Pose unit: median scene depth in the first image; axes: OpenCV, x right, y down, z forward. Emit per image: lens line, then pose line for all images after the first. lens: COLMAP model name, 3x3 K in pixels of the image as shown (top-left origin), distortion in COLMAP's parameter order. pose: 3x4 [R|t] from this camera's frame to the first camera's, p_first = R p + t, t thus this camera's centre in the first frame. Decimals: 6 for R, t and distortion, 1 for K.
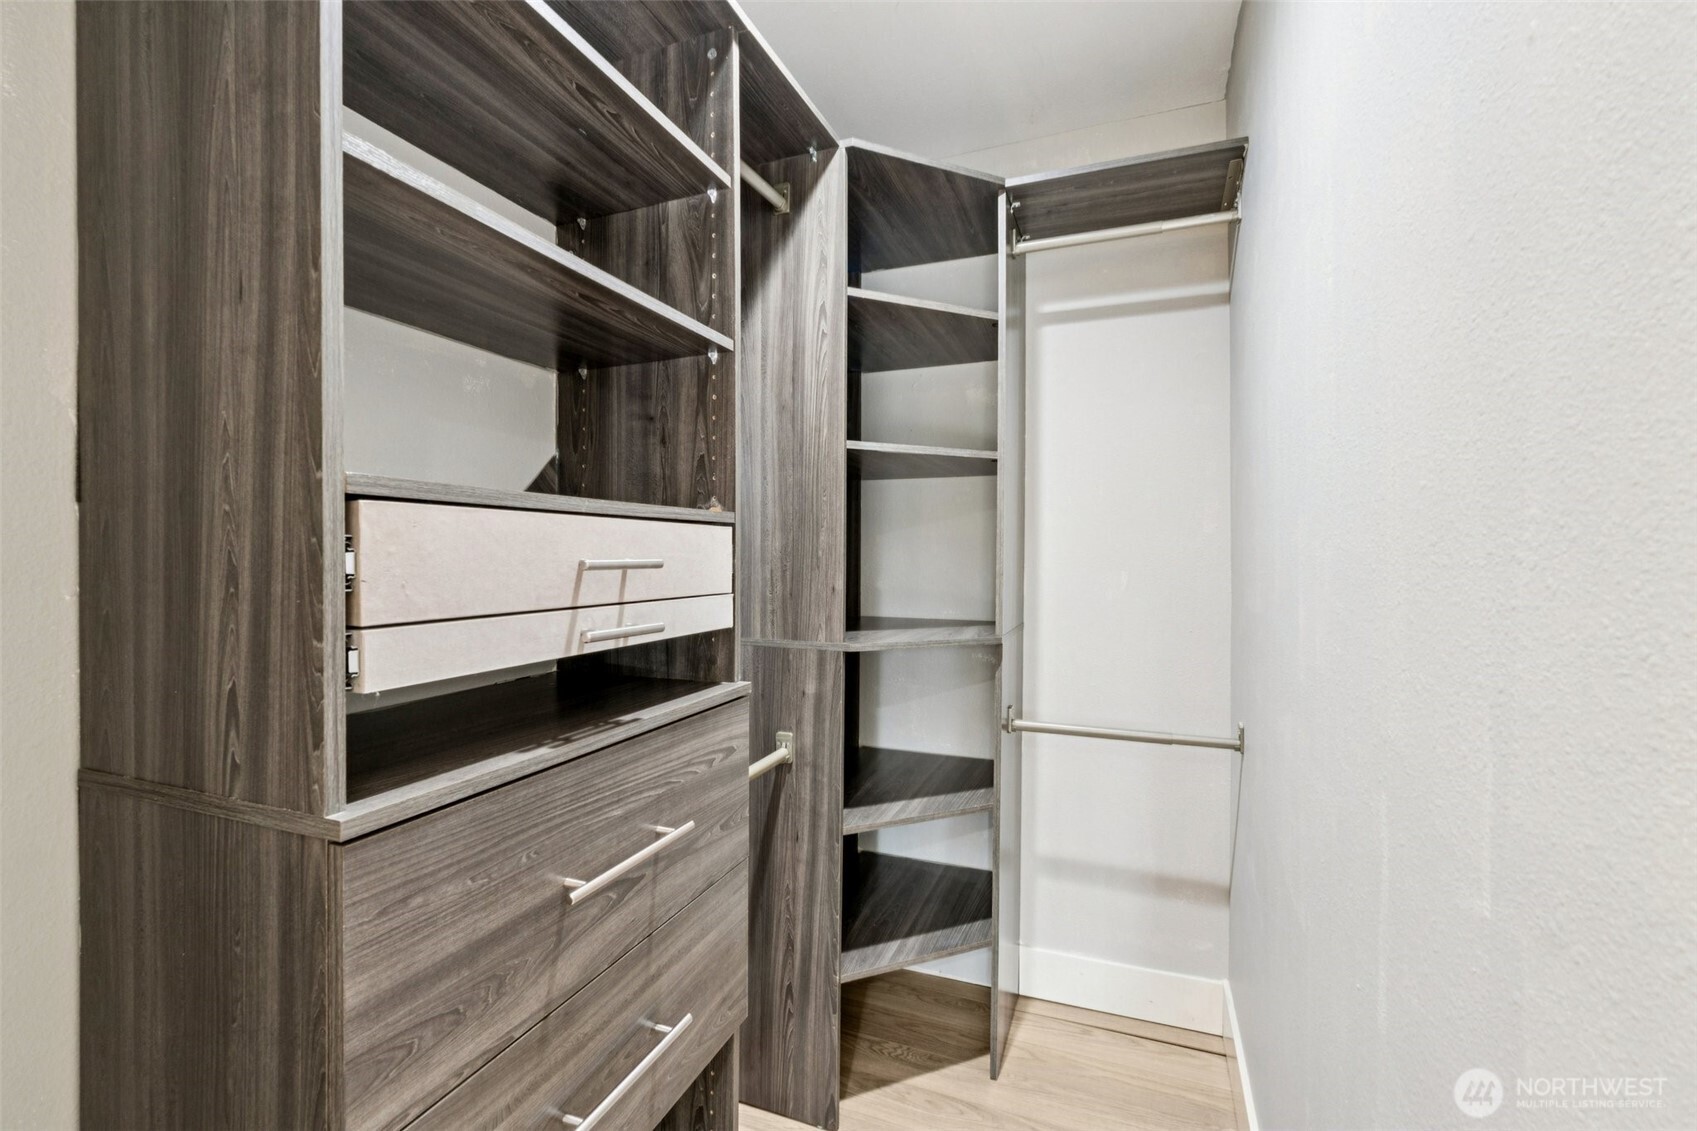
lens RADIAL K [[710.0, 0, 857.6], [0, 710.0, 561.7], [0, 0, 1]] dist [-0.001249, 0.000176]
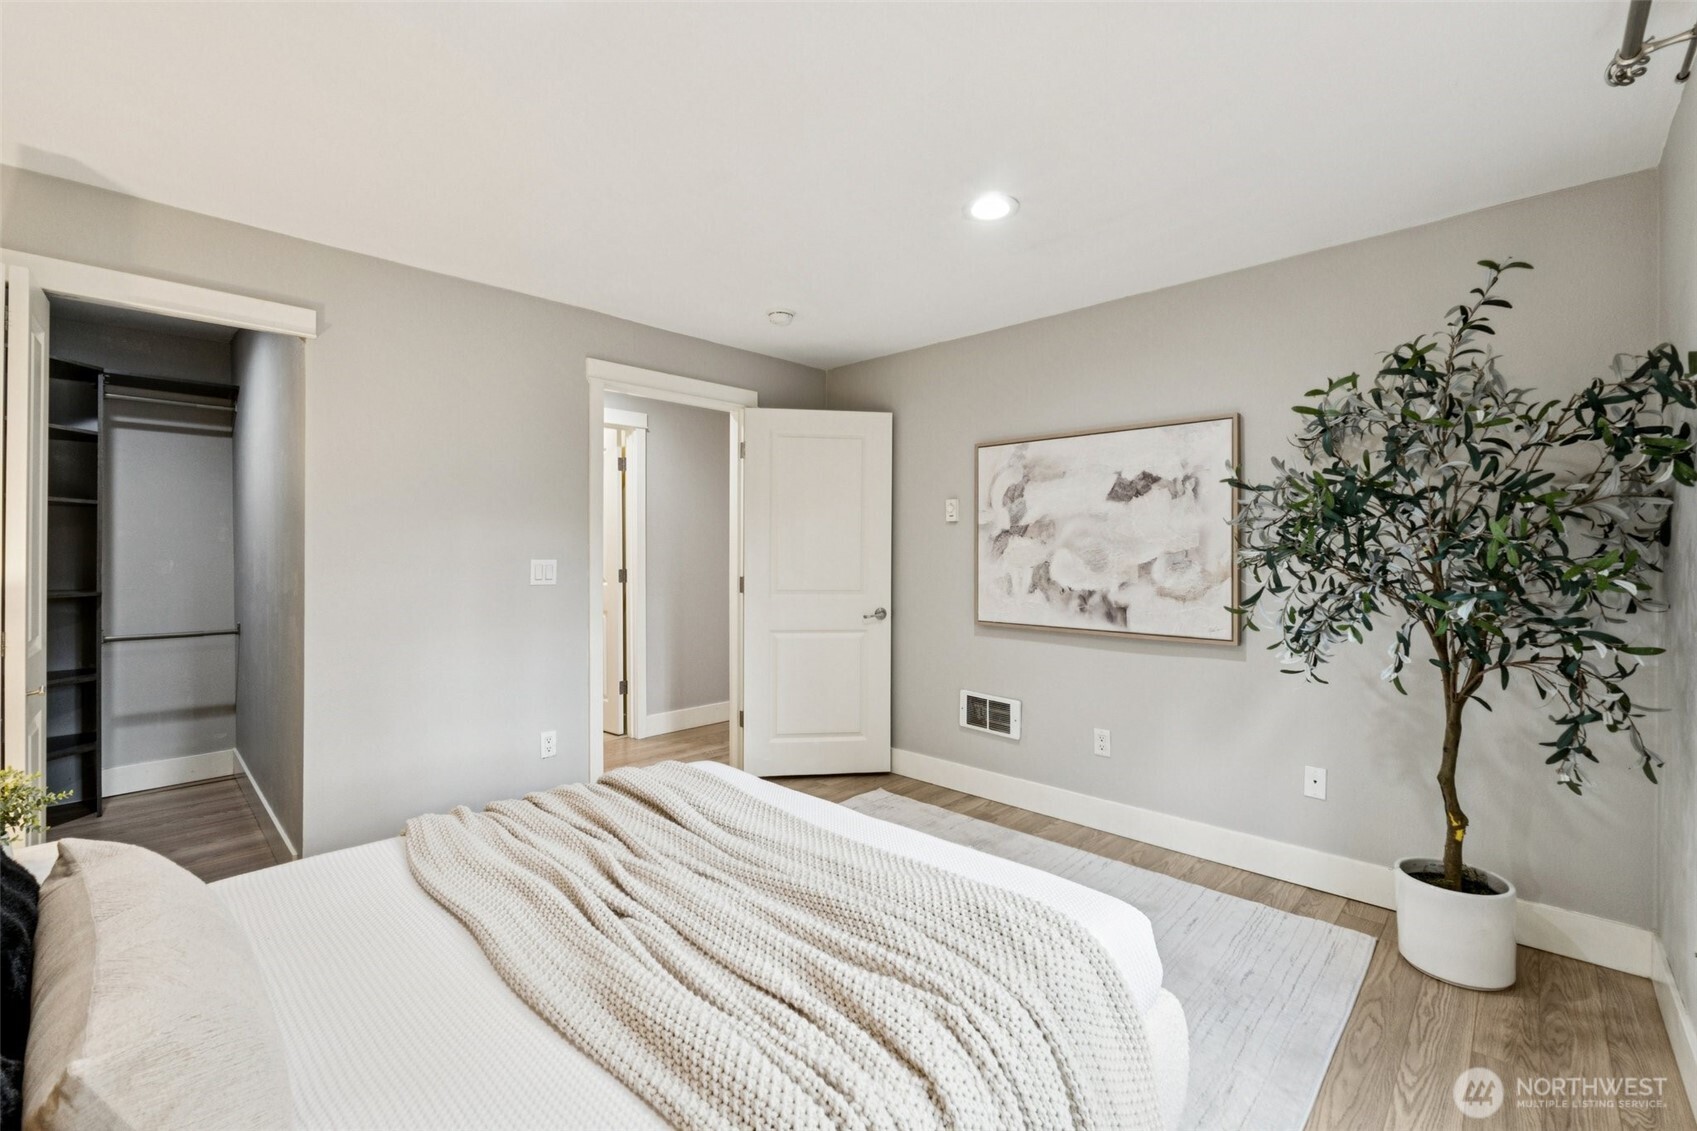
lens RADIAL K [[710.0, 0, 853.0], [0, 710.0, 562.7], [0, 0, 1]] dist [-0.001249, 0.000176]
pose [[0.383060, -0.012432, 0.923640, -0.755784], [0.001030, 0.999915, 0.013032, -0.003182], [-0.923723, -0.004041, 0.383040, -1.582477]]
